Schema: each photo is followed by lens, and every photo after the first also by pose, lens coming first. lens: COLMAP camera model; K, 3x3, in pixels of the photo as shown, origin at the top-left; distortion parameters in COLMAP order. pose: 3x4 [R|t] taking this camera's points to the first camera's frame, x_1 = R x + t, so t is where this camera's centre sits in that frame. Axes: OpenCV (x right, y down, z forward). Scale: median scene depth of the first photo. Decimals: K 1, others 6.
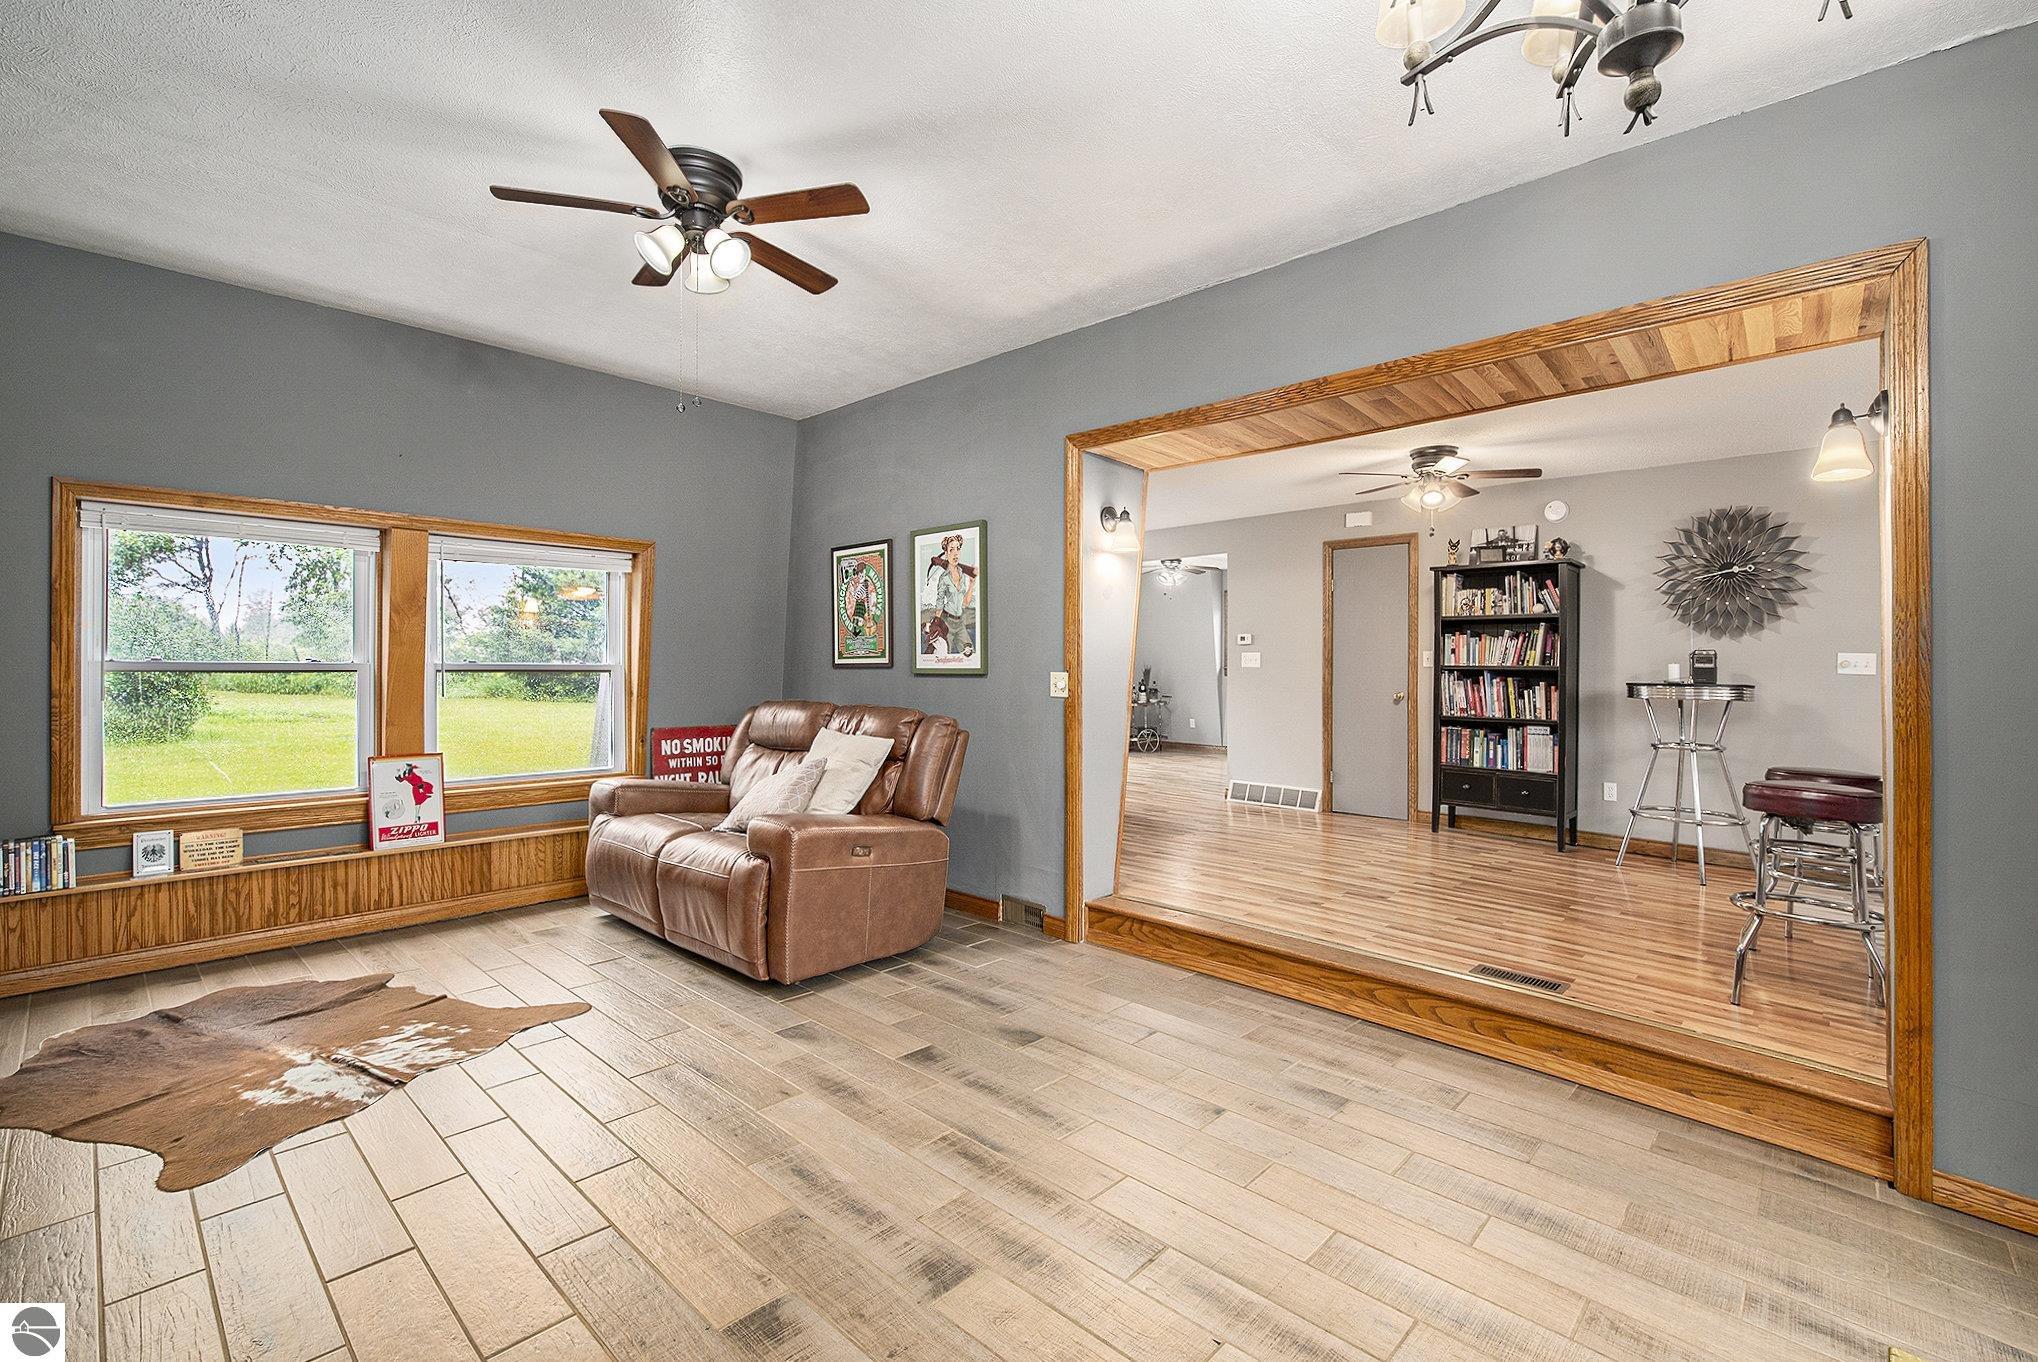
lens RADIAL K [[924.9, 0, 1042.7], [0, 924.9, 657.9], [0, 0, 1]] dist [0.002436, 0.000982]
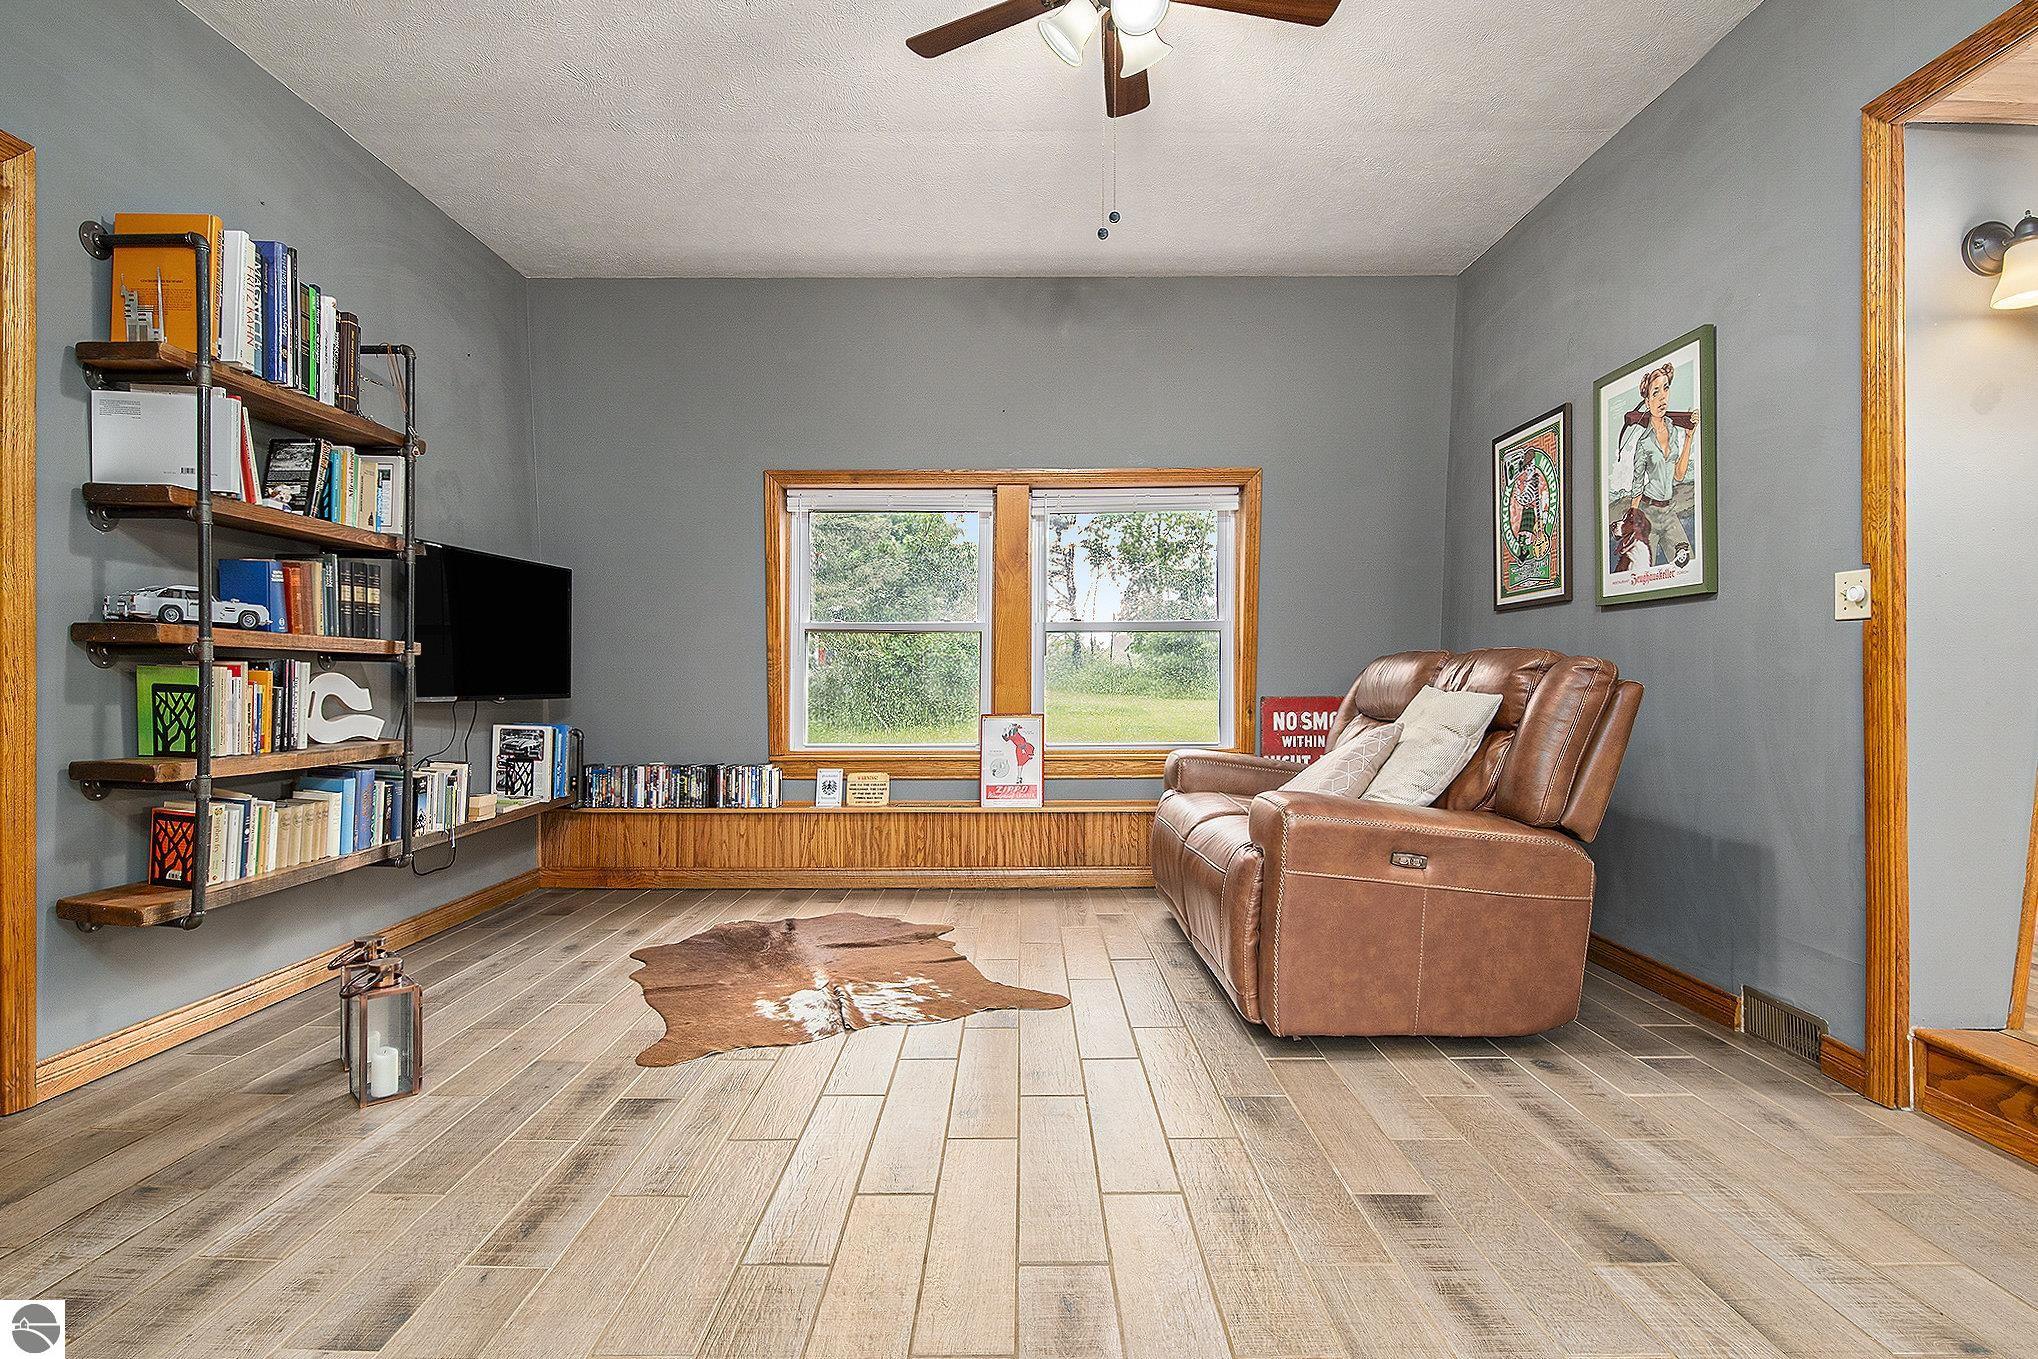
lens RADIAL K [[1032.4, 0, 1017.8], [0, 1032.4, 673.8], [0, 0, 1]] dist [-0.001891, -0.017393]
pose [[0.666337, -0.014305, -0.745513, 0.126224], [0.013101, 0.999886, -0.007477, 0.067878], [0.745535, -0.004785, 0.666449, 0.267150]]
